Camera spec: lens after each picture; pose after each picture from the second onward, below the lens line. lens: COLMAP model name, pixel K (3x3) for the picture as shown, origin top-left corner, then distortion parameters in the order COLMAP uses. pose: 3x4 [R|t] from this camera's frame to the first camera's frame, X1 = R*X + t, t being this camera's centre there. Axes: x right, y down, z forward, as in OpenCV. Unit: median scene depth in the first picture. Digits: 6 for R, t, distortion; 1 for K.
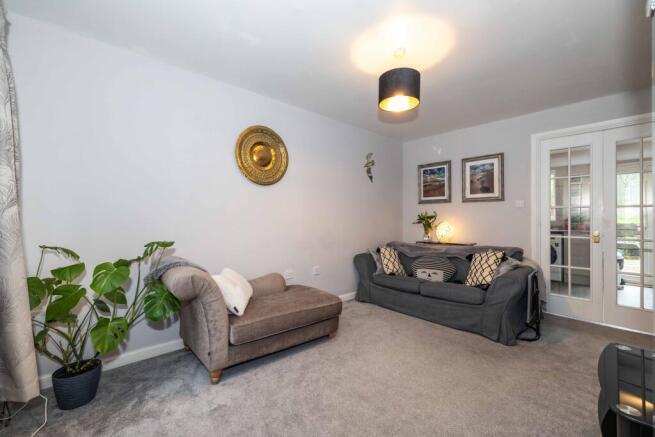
lens RADIAL K [[277.7, 0, 327.1], [0, 277.7, 219.4], [0, 0, 1]] dist [0.004464, 0.000306]
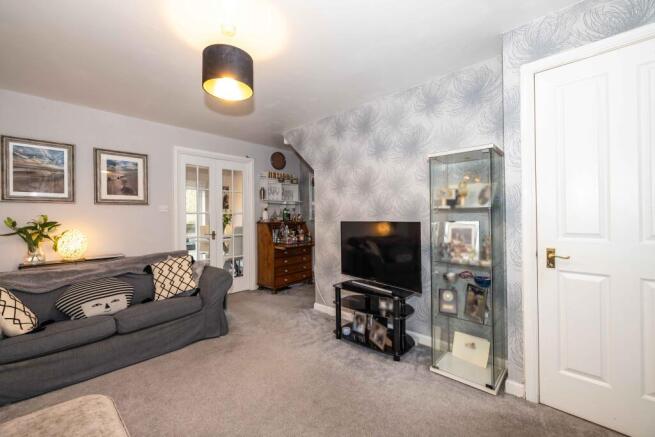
lens RADIAL K [[277.7, 0, 326.4], [0, 277.7, 214.1], [0, 0, 1]] dist [0.004464, 0.000306]
pose [[-0.079426, 0.009004, 0.996800, -0.352031], [0.020077, 0.999771, -0.007431, -0.015770], [-0.996639, 0.019422, -0.079589, 0.450737]]
